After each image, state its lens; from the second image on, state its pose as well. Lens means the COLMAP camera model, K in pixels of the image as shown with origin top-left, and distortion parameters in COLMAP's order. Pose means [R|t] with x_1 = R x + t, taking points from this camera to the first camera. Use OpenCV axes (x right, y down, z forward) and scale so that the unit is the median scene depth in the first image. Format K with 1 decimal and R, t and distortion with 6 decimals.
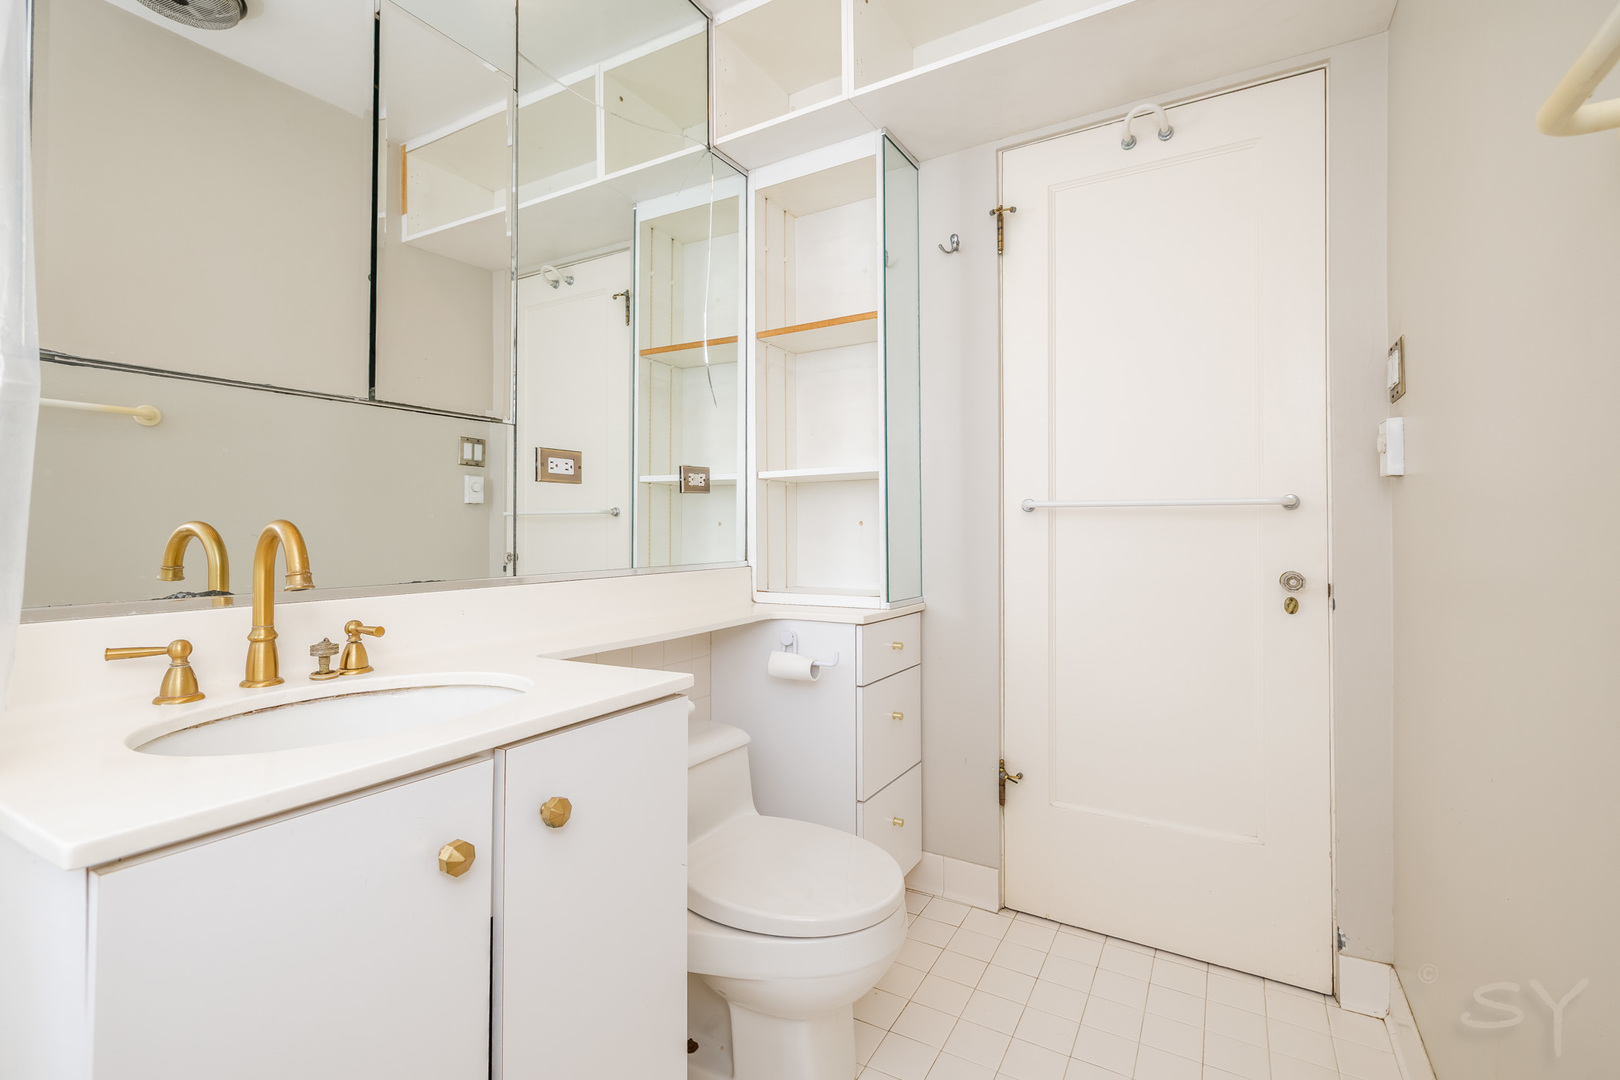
lens RADIAL K [[724.2, 0, 813.1], [0, 724.2, 529.2], [0, 0, 1]] dist [-0.005153, 0.000245]
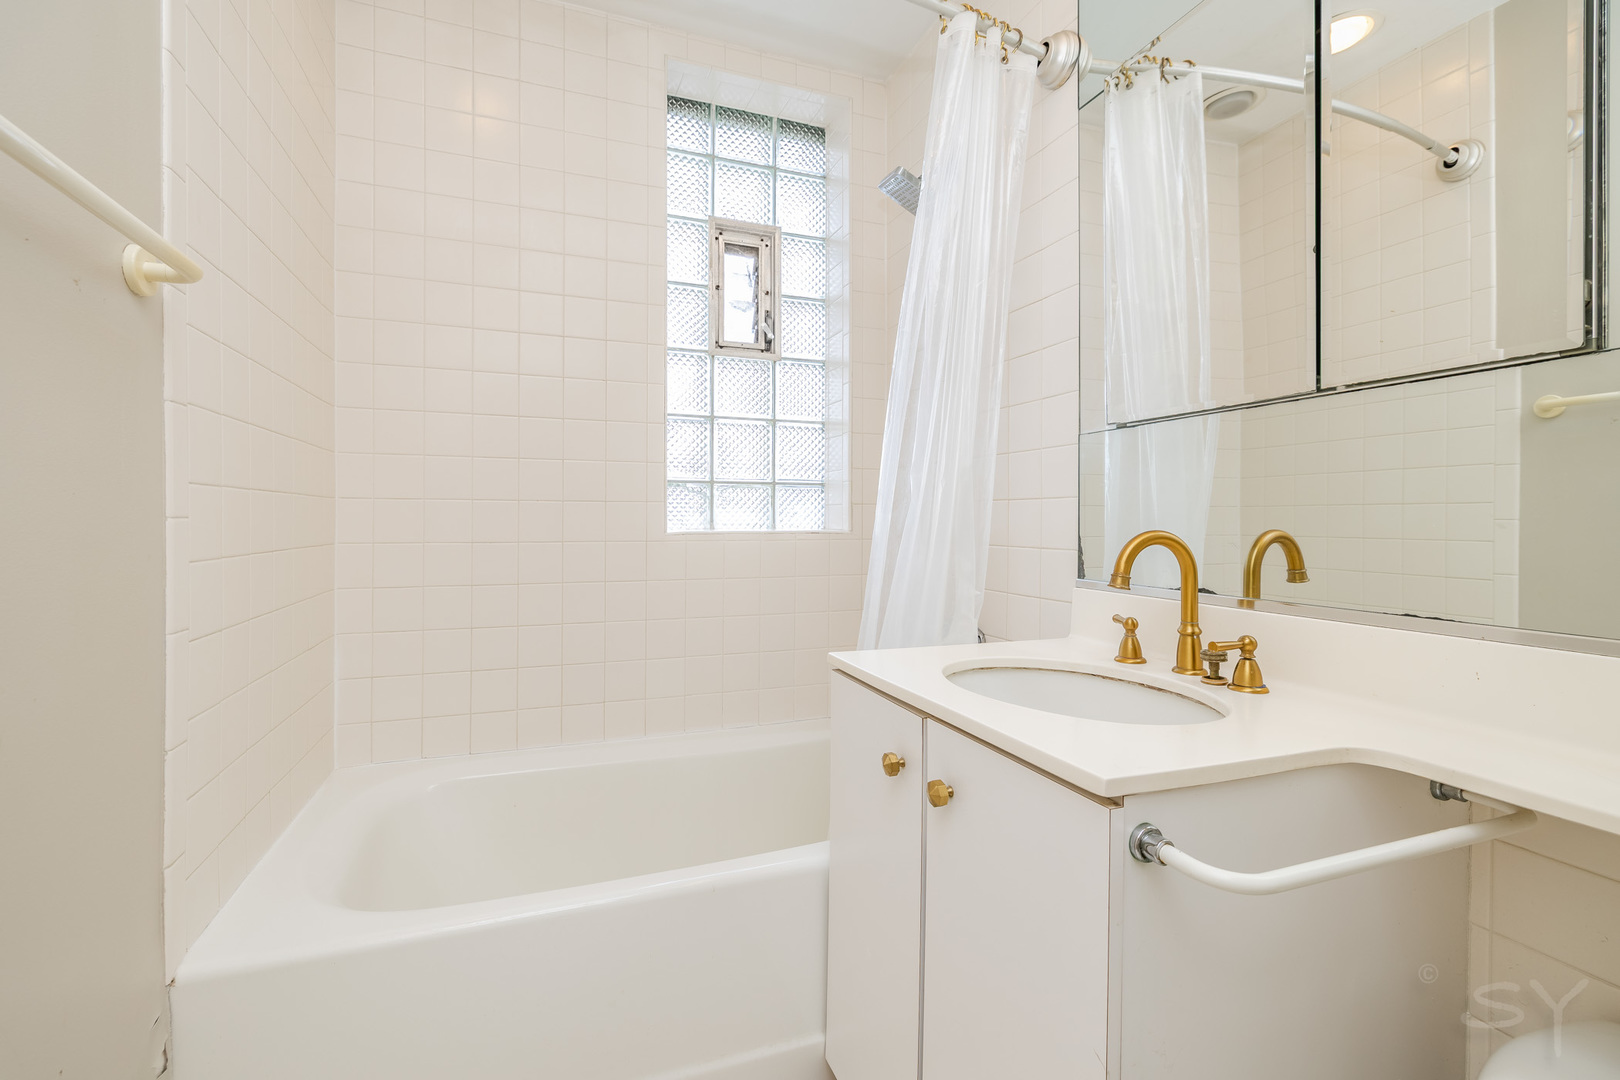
lens RADIAL K [[688.5, 0, 807.7], [0, 688.5, 533.0], [0, 0, 1]] dist [-0.001830, 0.000614]
pose [[-0.628619, 0.002254, -0.777710, 0.478349], [-0.004874, 0.999965, 0.006837, -0.012728], [0.777698, 0.008089, -0.628586, 1.215769]]
